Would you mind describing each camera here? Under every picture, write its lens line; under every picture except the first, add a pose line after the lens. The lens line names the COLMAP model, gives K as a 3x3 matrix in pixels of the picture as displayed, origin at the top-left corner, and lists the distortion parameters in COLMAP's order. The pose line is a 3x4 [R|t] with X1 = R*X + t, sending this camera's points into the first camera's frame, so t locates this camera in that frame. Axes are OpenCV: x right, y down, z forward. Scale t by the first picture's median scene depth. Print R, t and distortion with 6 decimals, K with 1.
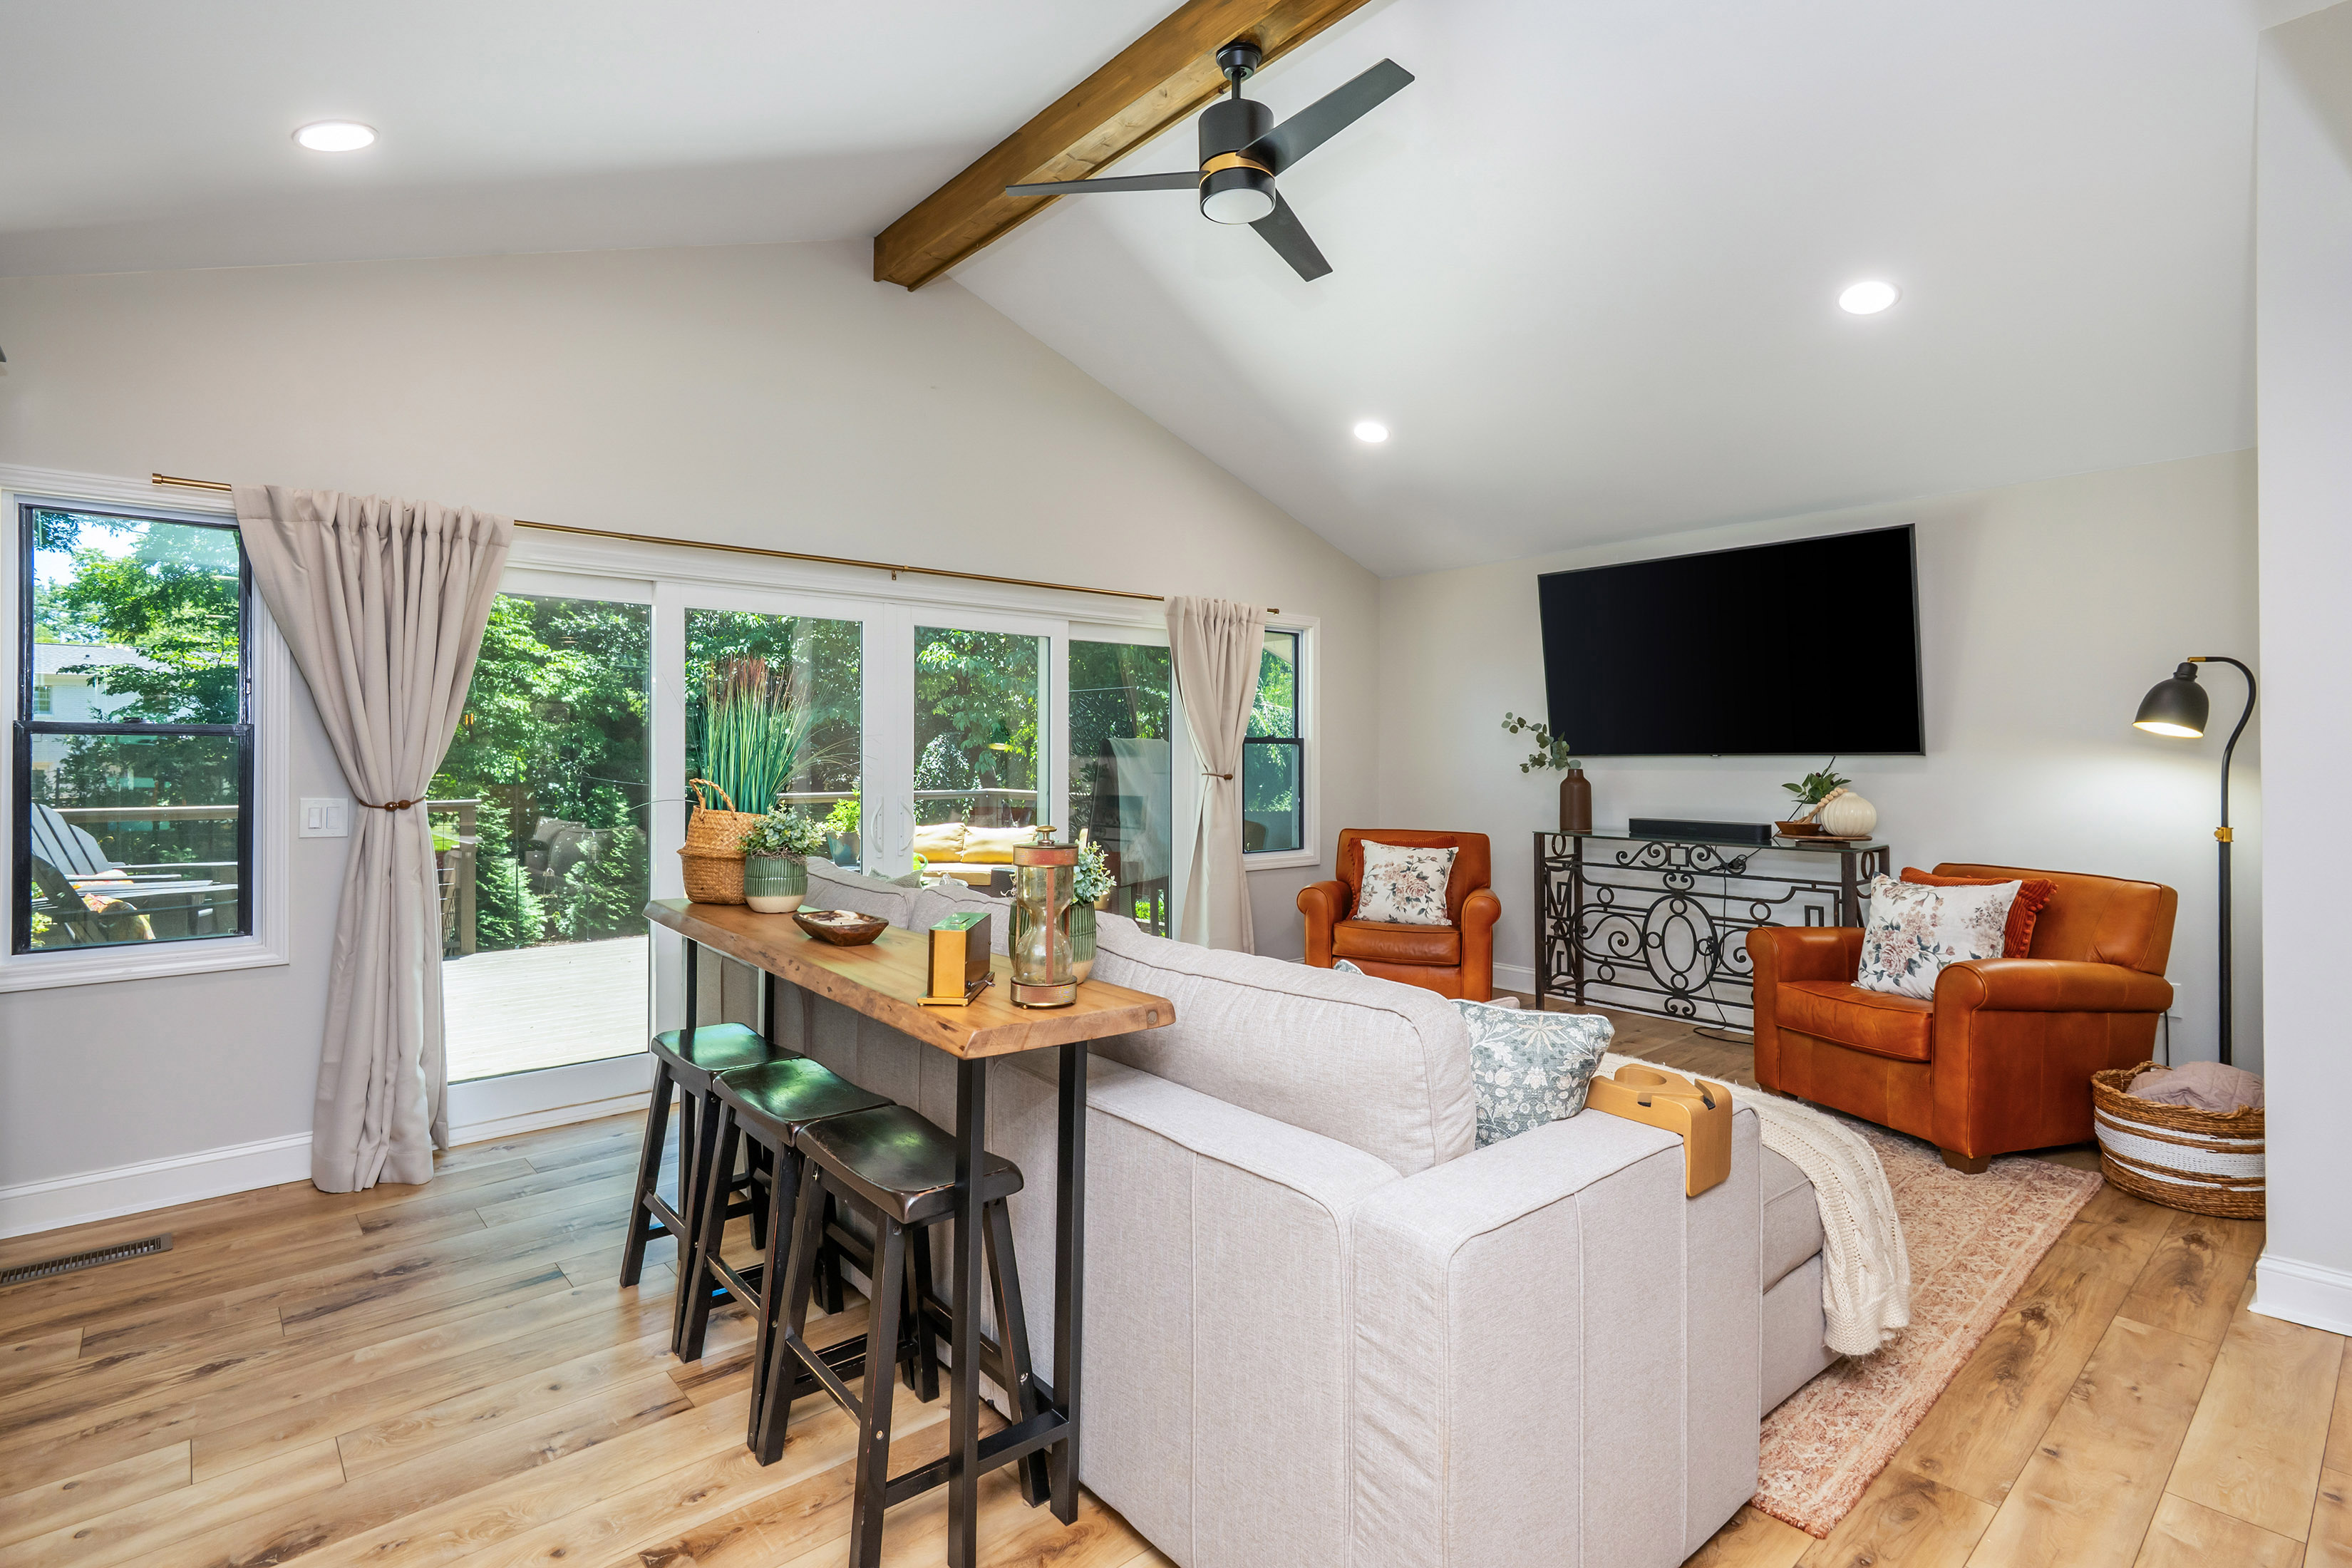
lens RADIAL K [[1123.4, 0, 1160.4], [0, 1123.4, 737.6], [0, 0, 1]] dist [0.006218, -0.006356]
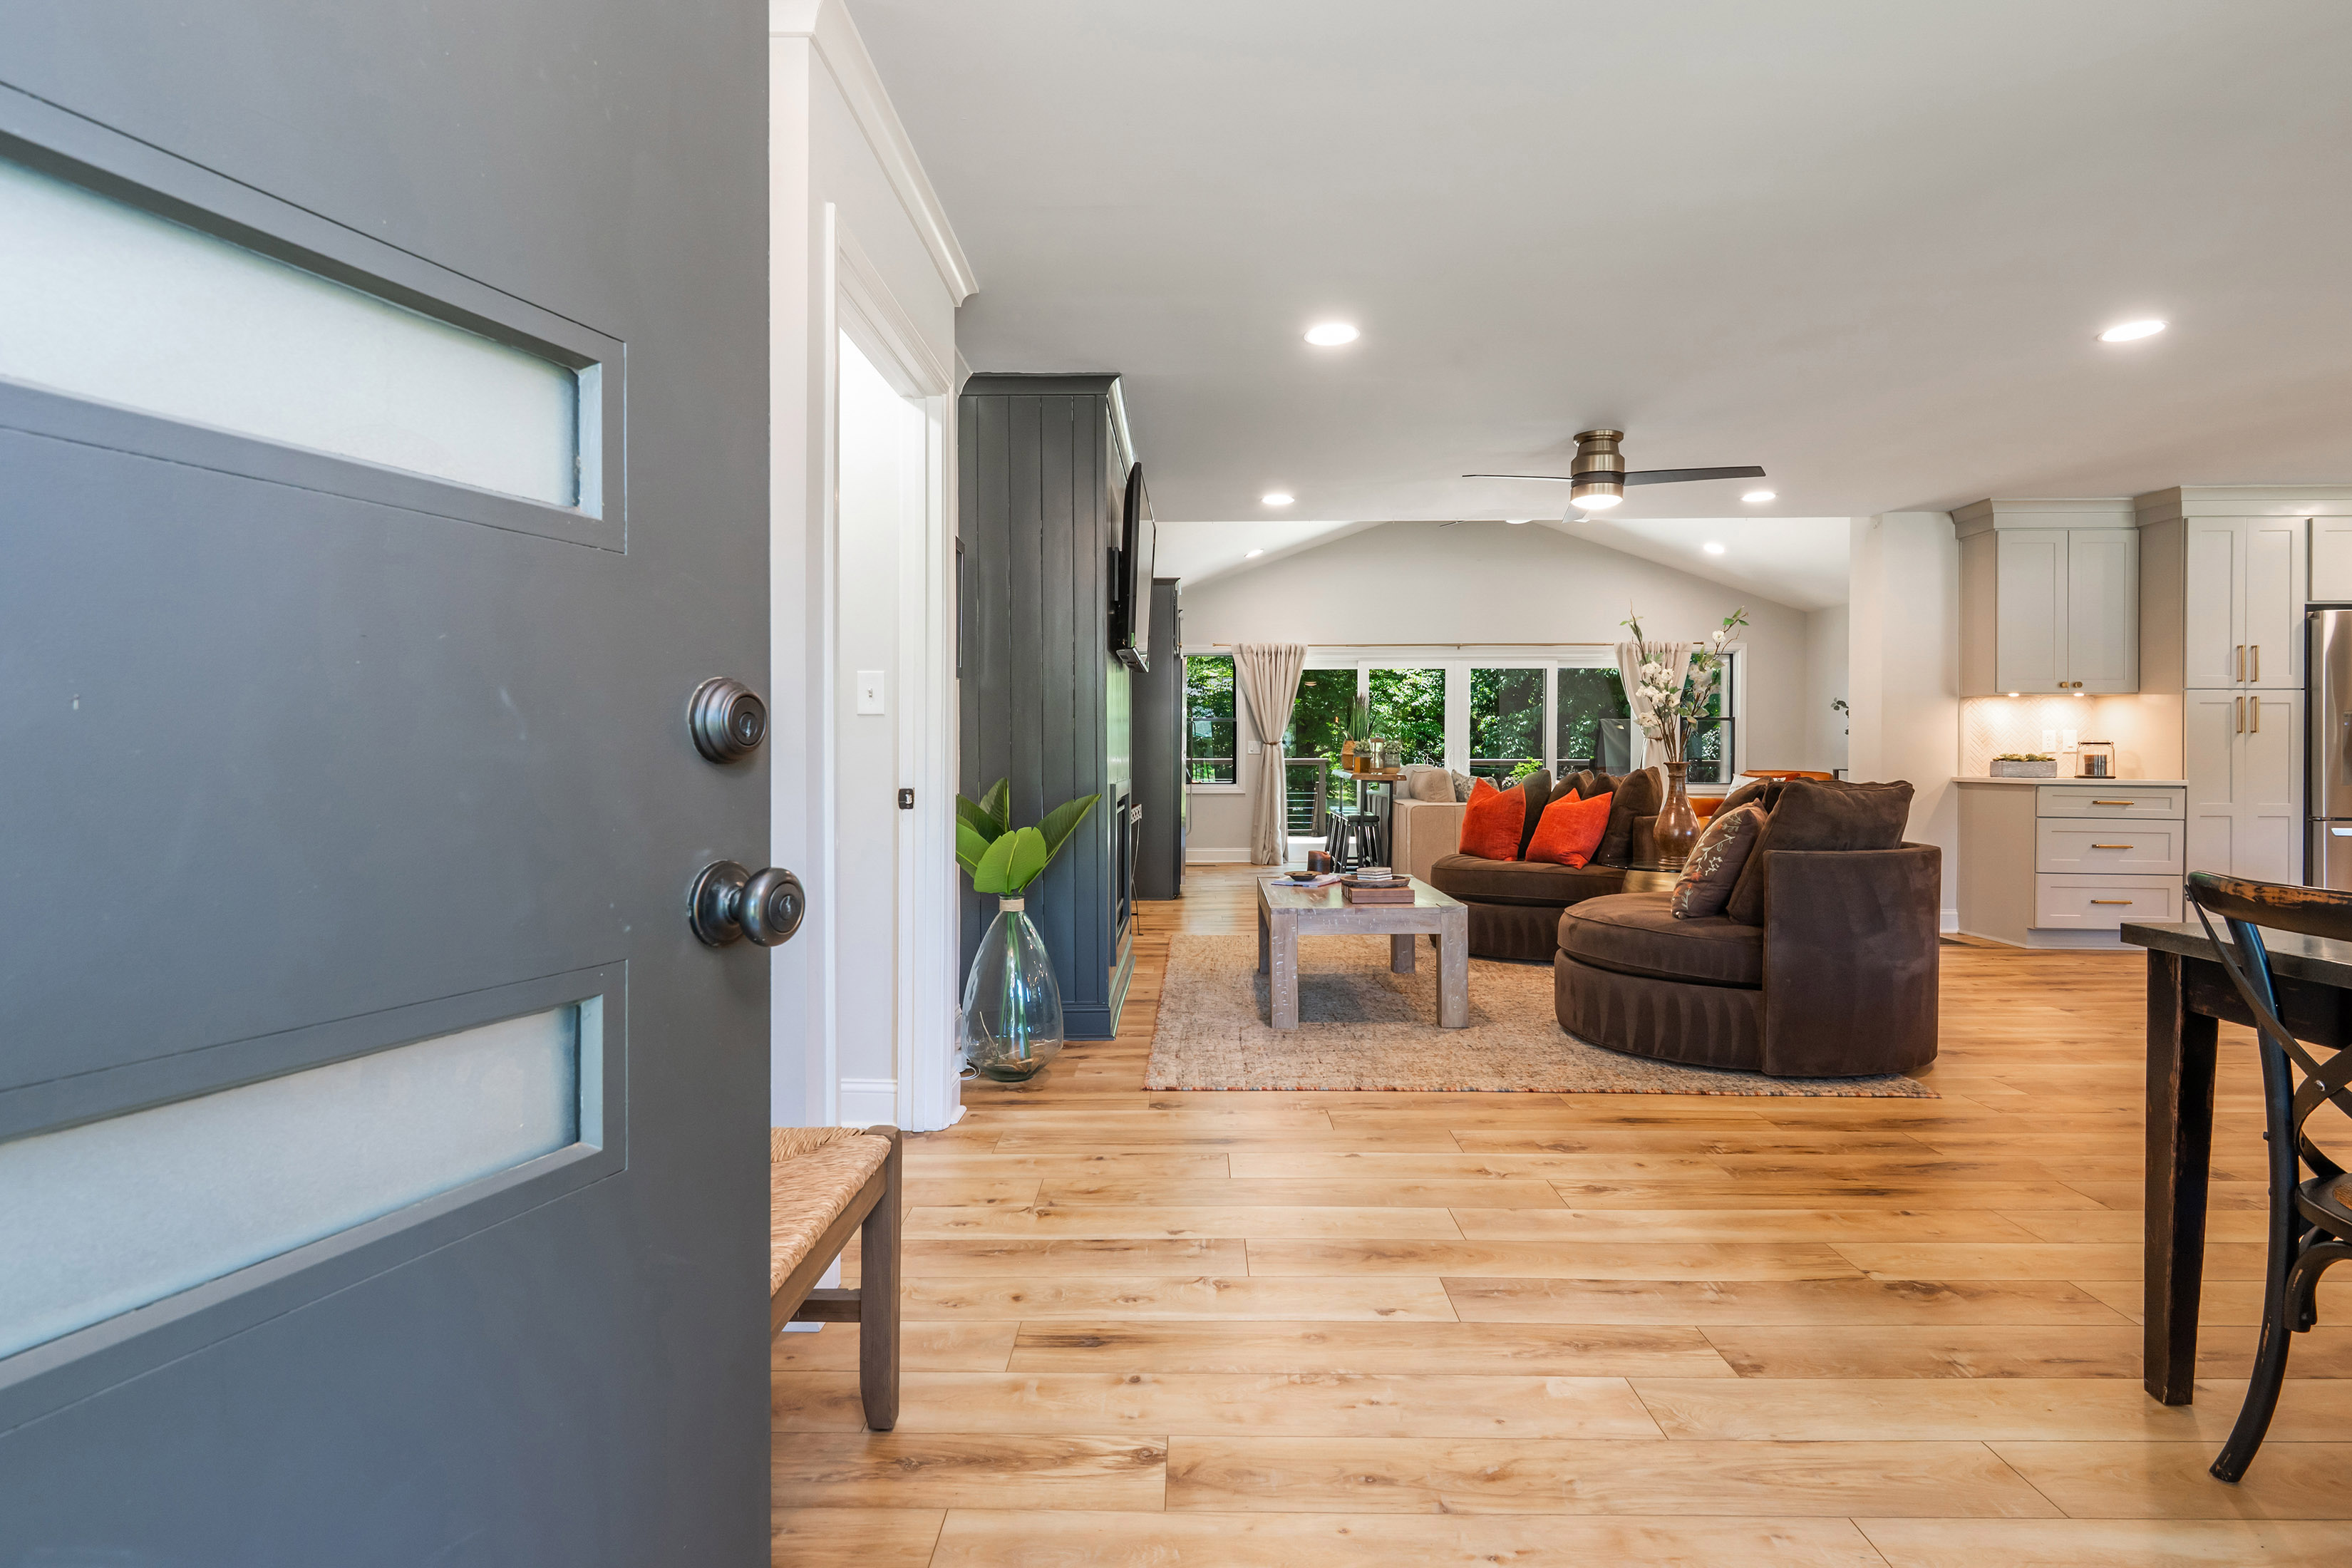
lens RADIAL K [[1157.2, 0, 1182.5], [0, 1157.2, 762.5], [0, 0, 1]] dist [0.002099, -0.001844]
pose [[0.748512, 0.002725, -0.663116, 0.820853], [0.011092, 0.999800, 0.016629, 0.038255], [0.663029, -0.019802, 0.748332, -1.020513]]
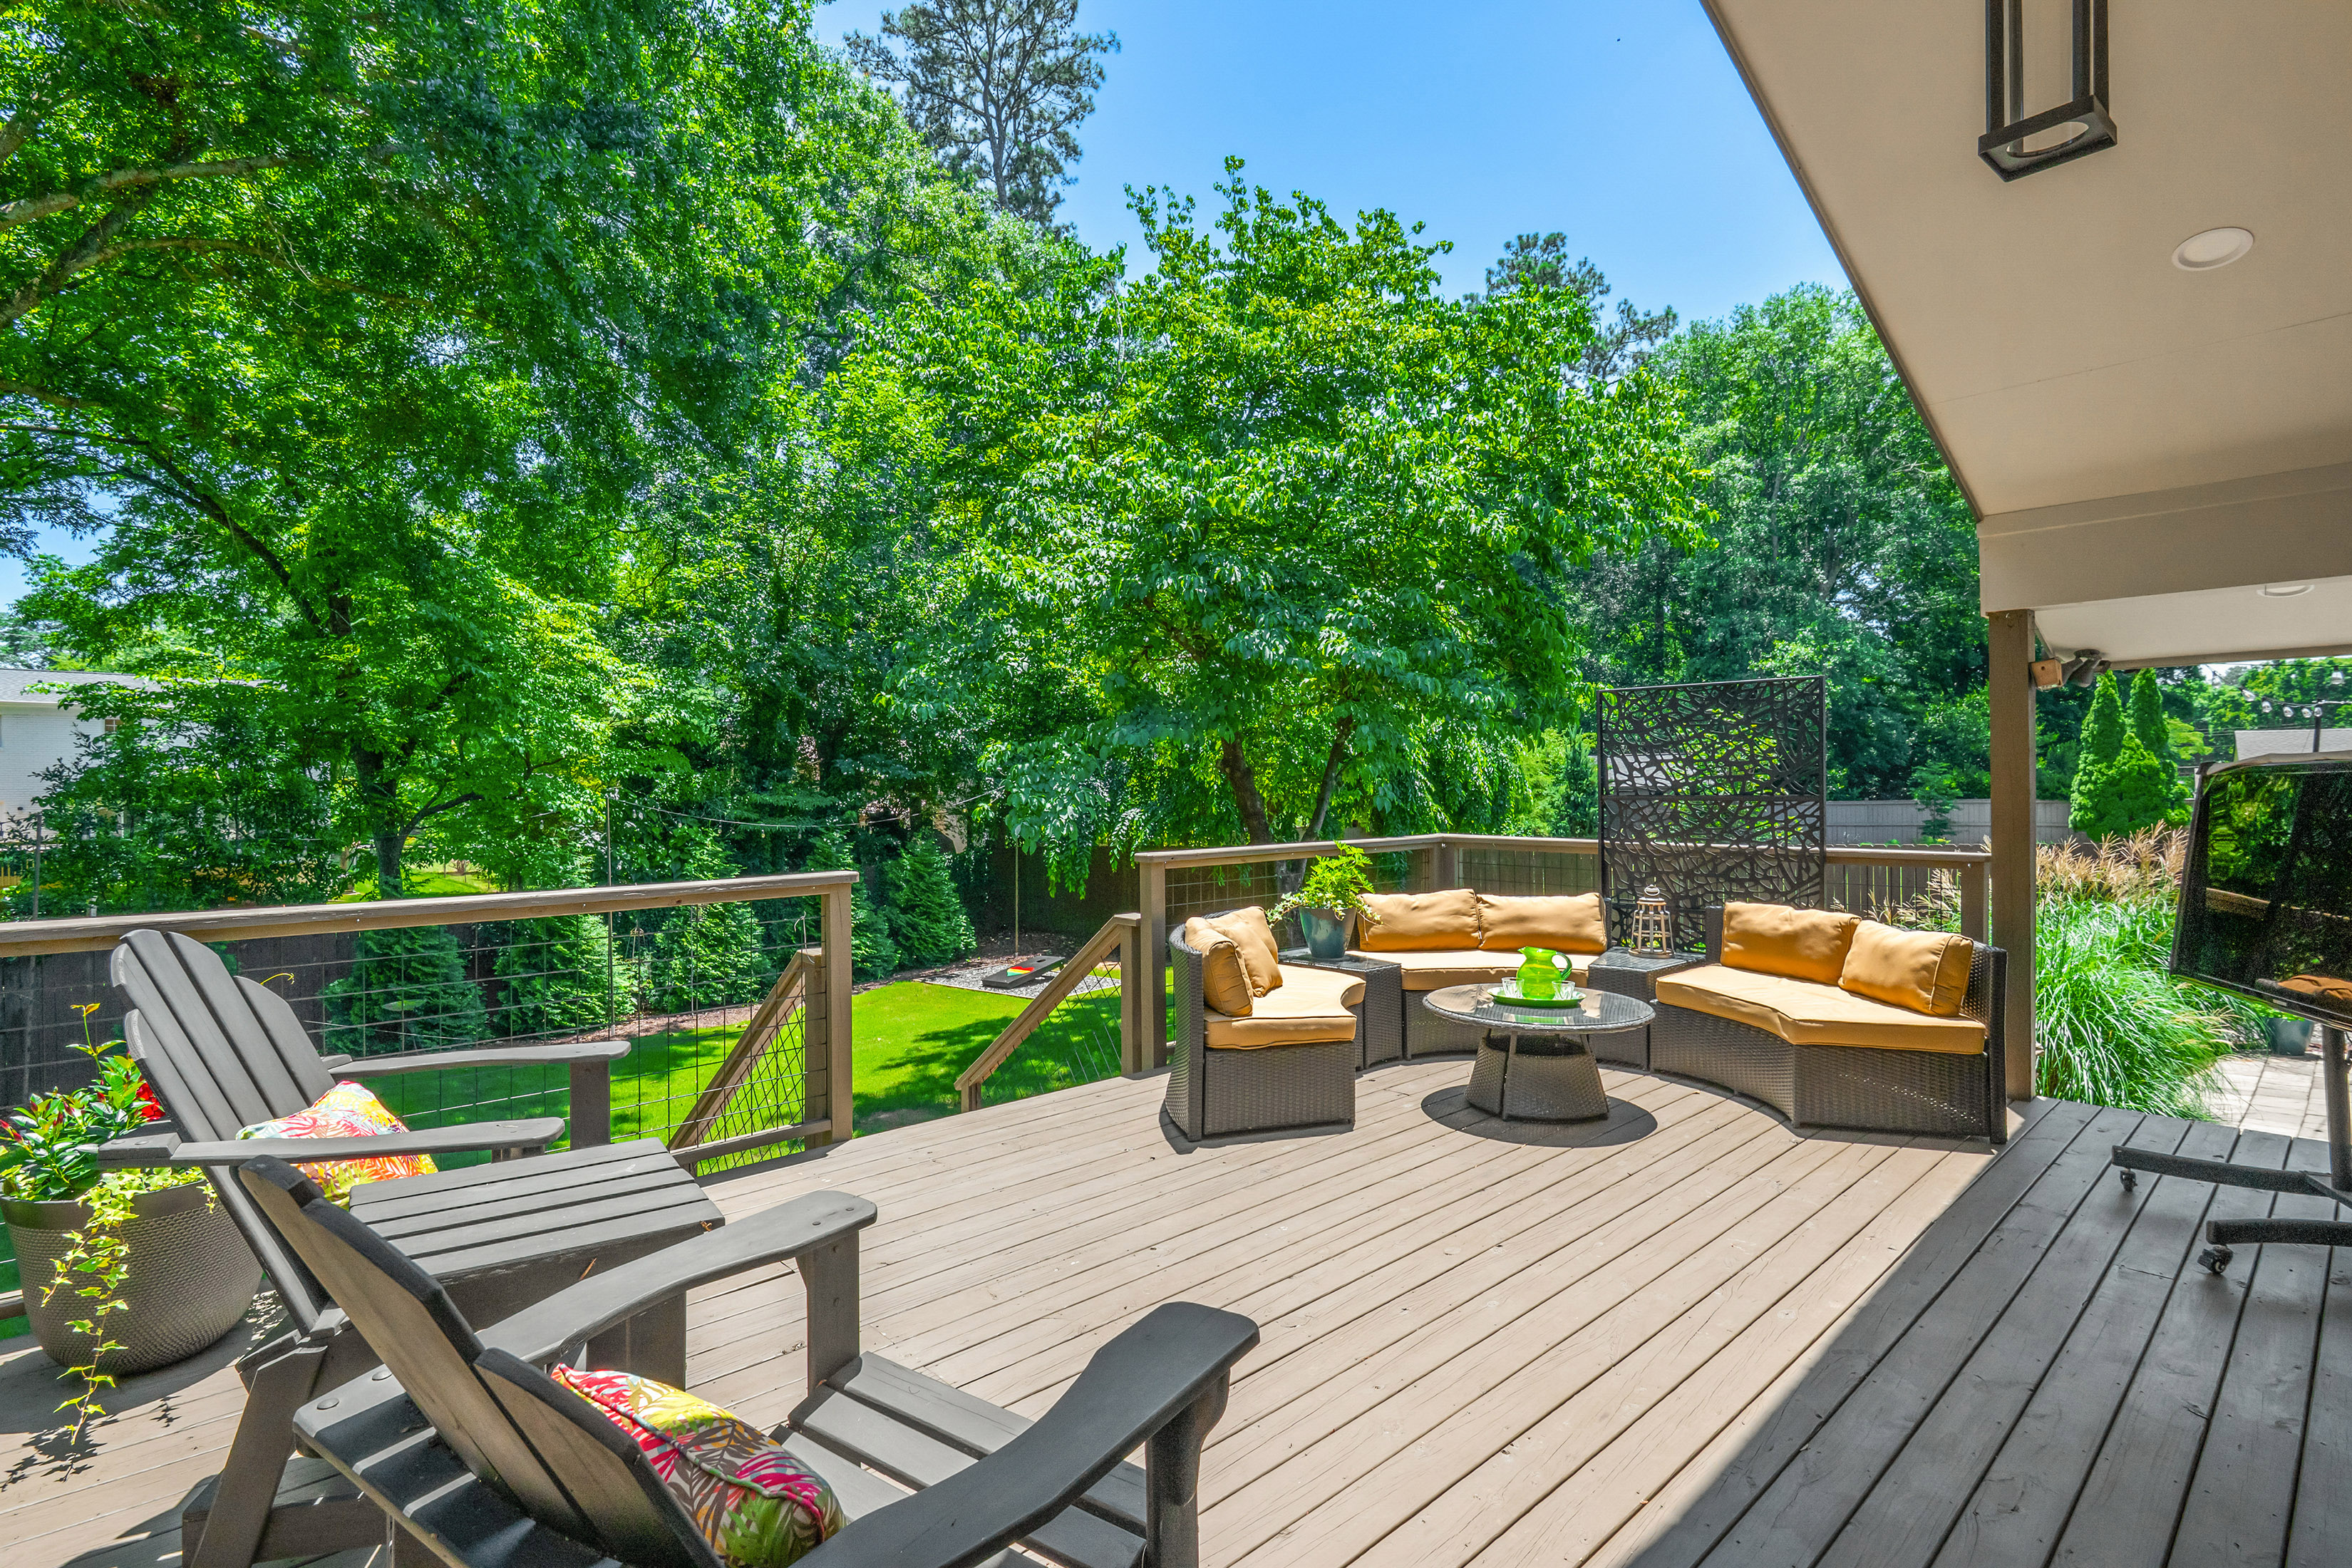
lens RADIAL K [[1123.4, 0, 1178.3], [0, 1123.4, 771.1], [0, 0, 1]] dist [0.006218, -0.006356]
pose [[0.999397, -0.005222, 0.034325, -0.702404], [0.005101, 0.999980, 0.003636, 0.007158], [-0.034343, -0.003458, 0.999404, 0.651580]]
